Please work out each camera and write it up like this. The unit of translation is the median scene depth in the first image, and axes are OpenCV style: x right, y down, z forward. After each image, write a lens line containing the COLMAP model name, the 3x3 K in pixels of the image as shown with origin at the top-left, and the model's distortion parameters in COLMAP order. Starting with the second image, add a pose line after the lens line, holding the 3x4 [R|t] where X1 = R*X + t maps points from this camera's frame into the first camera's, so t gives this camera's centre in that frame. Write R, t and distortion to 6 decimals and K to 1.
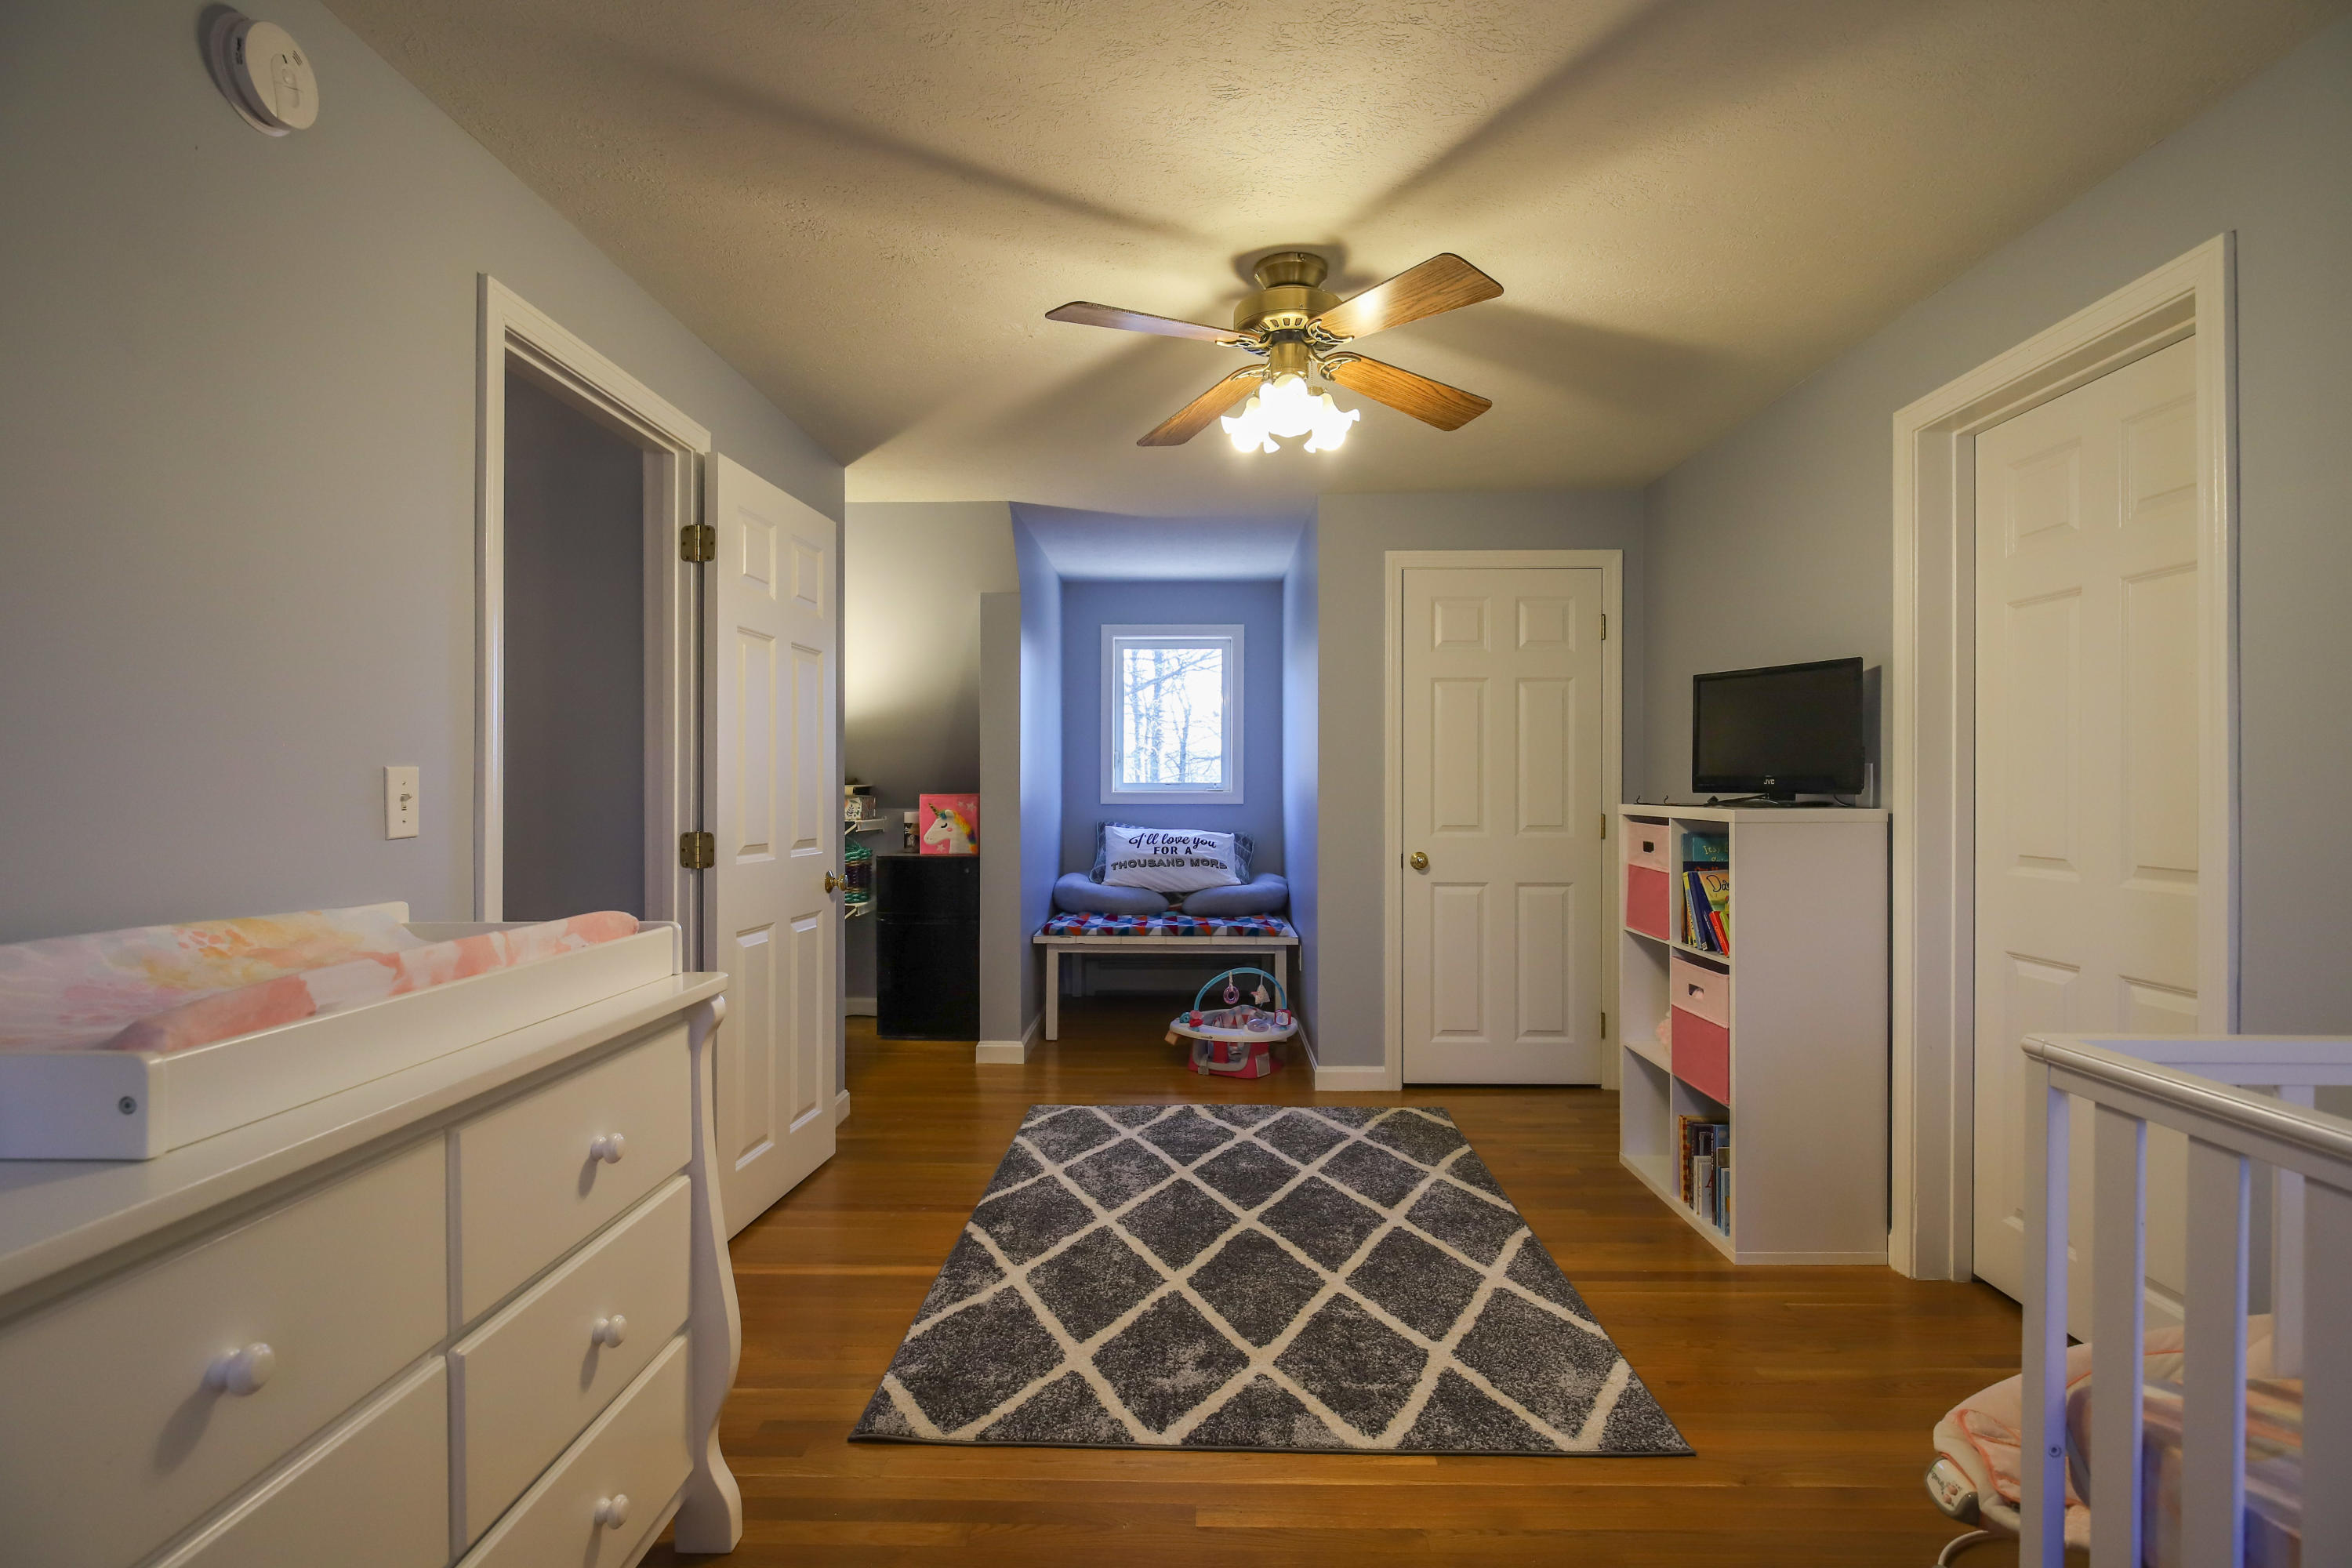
lens RADIAL K [[1140.1, 0, 1183.8], [0, 1140.1, 783.9], [0, 0, 1]] dist [-0.004961, -0.000351]
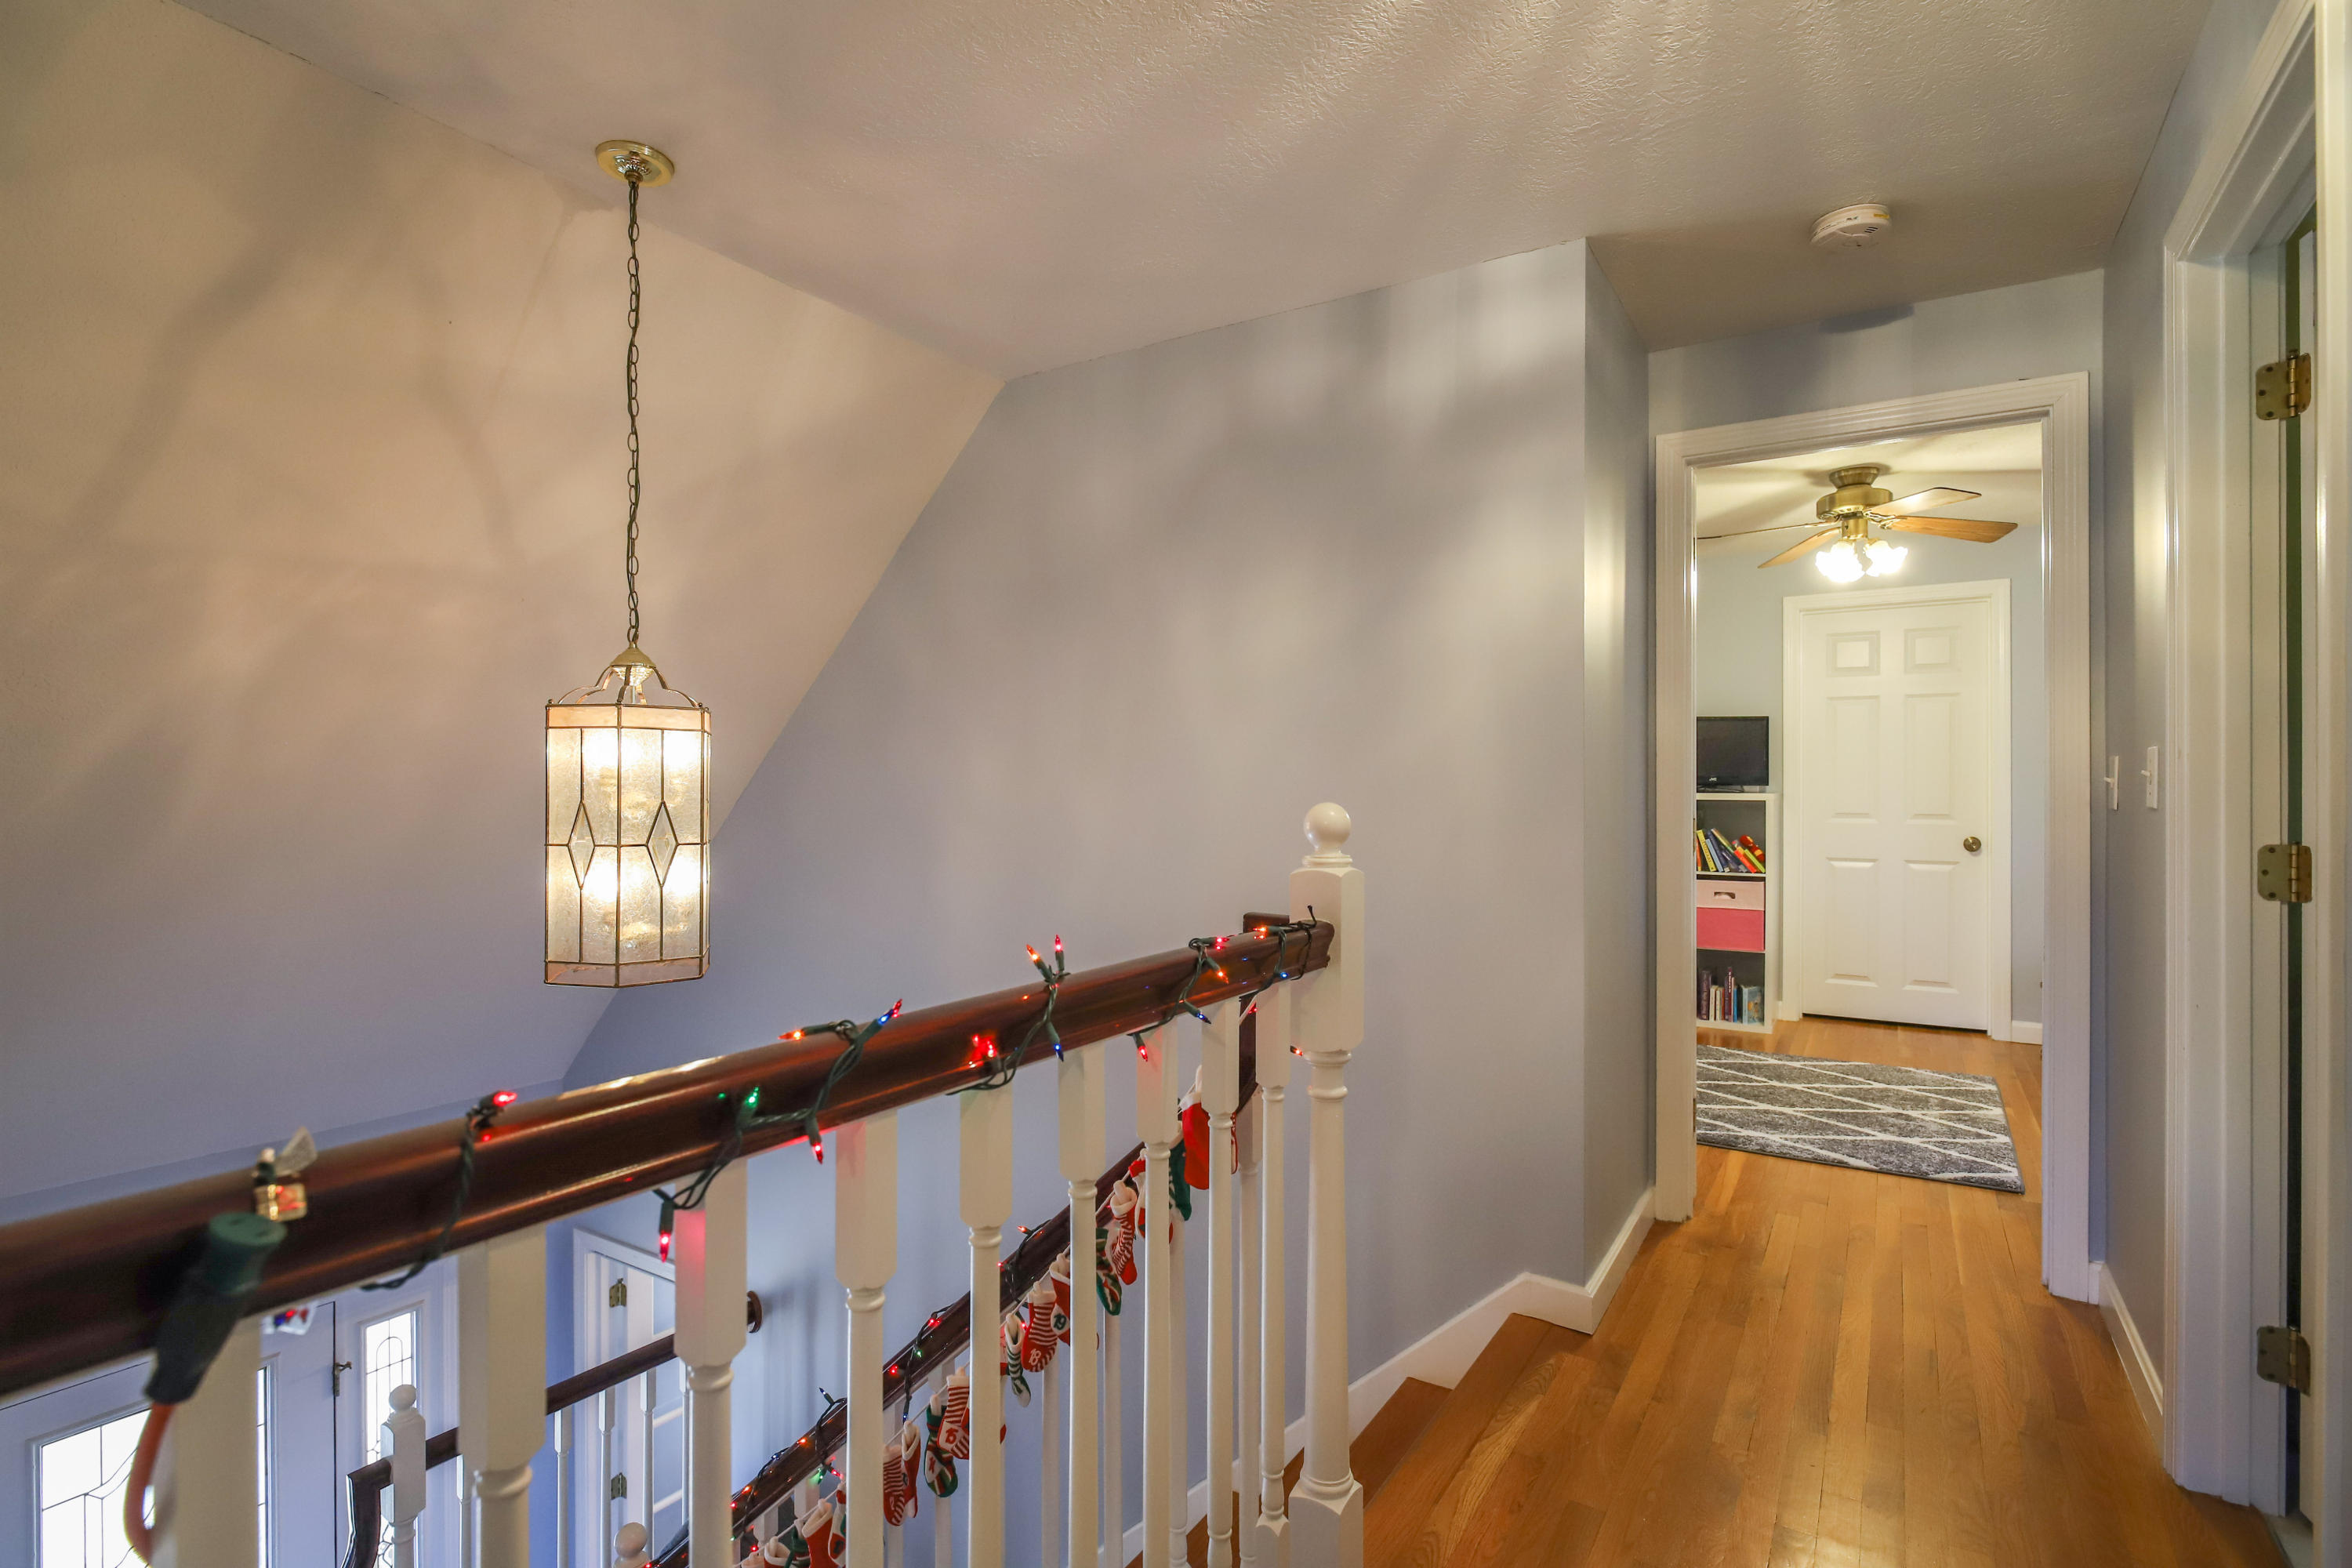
lens RADIAL K [[1140.1, 0, 1184.6], [0, 1140.1, 787.4], [0, 0, 1]] dist [-0.004961, -0.000351]
pose [[0.513493, -0.000772, 0.858093, -1.783852], [0.000807, 1.000000, 0.000417, 0.012324], [-0.858093, 0.000478, 0.513493, 0.948371]]
